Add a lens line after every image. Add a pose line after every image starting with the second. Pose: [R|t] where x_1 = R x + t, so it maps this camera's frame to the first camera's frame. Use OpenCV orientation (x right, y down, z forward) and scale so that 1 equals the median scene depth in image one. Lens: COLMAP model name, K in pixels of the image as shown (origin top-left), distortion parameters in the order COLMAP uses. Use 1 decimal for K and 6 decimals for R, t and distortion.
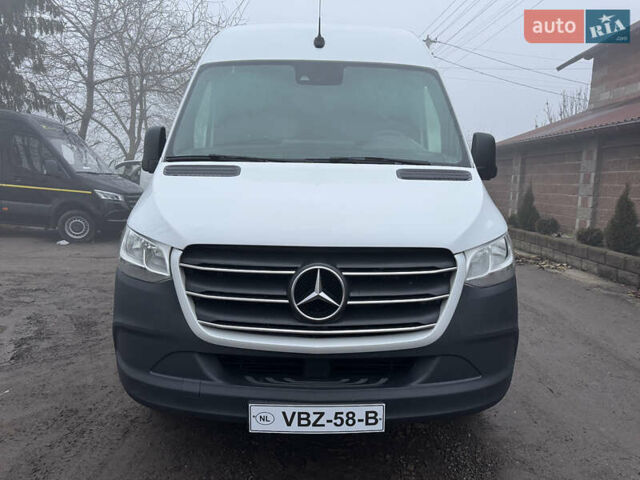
lens RADIAL K [[450.9, 0, 318.6], [0, 450.9, 233.4], [0, 0, 1]] dist [0.041321, -0.042329]
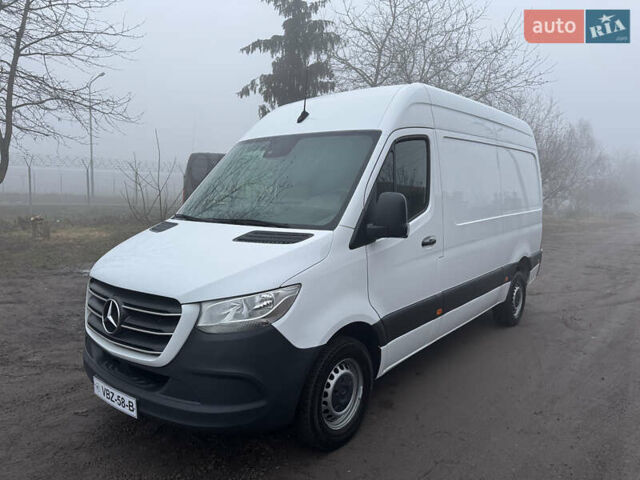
lens RADIAL K [[450.9, 0, 322.8], [0, 450.9, 238.7], [0, 0, 1]] dist [0.041321, -0.042329]
pose [[0.766422, 0.056920, -0.639811, 1.484668], [-0.074540, 0.997218, -0.000575, -0.179991], [0.637998, 0.048132, 0.768532, 0.228206]]
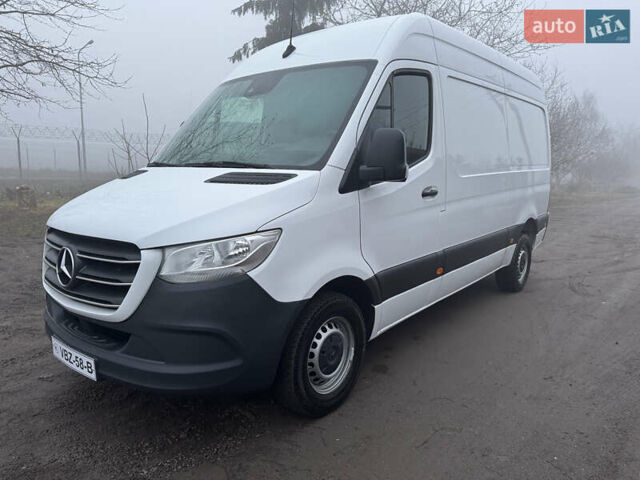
lens RADIAL K [[450.9, 0, 318.7], [0, 450.9, 240.8], [0, 0, 1]] dist [0.041321, -0.042329]
pose [[0.763168, 0.089705, -0.639944, 1.394195], [-0.072576, 0.995951, 0.053058, -0.070696], [0.642112, 0.005952, 0.766588, 0.411163]]
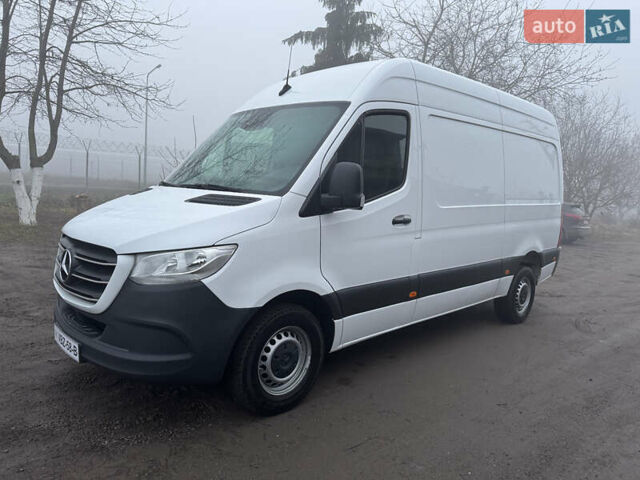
lens RADIAL K [[450.9, 0, 318.9], [0, 450.9, 236.6], [0, 0, 1]] dist [0.041321, -0.042329]
pose [[0.680544, 0.097619, -0.726175, 1.748950], [-0.130237, 0.991419, 0.011223, -0.106371], [0.721040, 0.086937, 0.687418, 0.485470]]
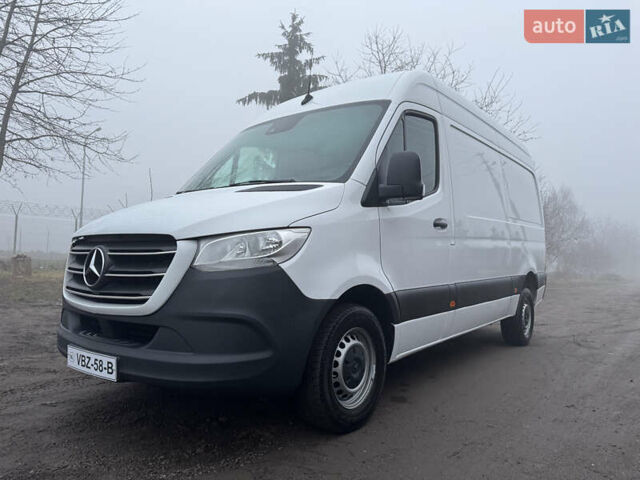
lens RADIAL K [[450.9, 0, 323.8], [0, 450.9, 242.6], [0, 0, 1]] dist [0.041321, -0.042329]
pose [[0.783237, -0.025658, -0.621194, 1.349390], [-0.079926, 0.986702, -0.141531, 0.191103], [0.616564, 0.160502, 0.770771, 0.329702]]
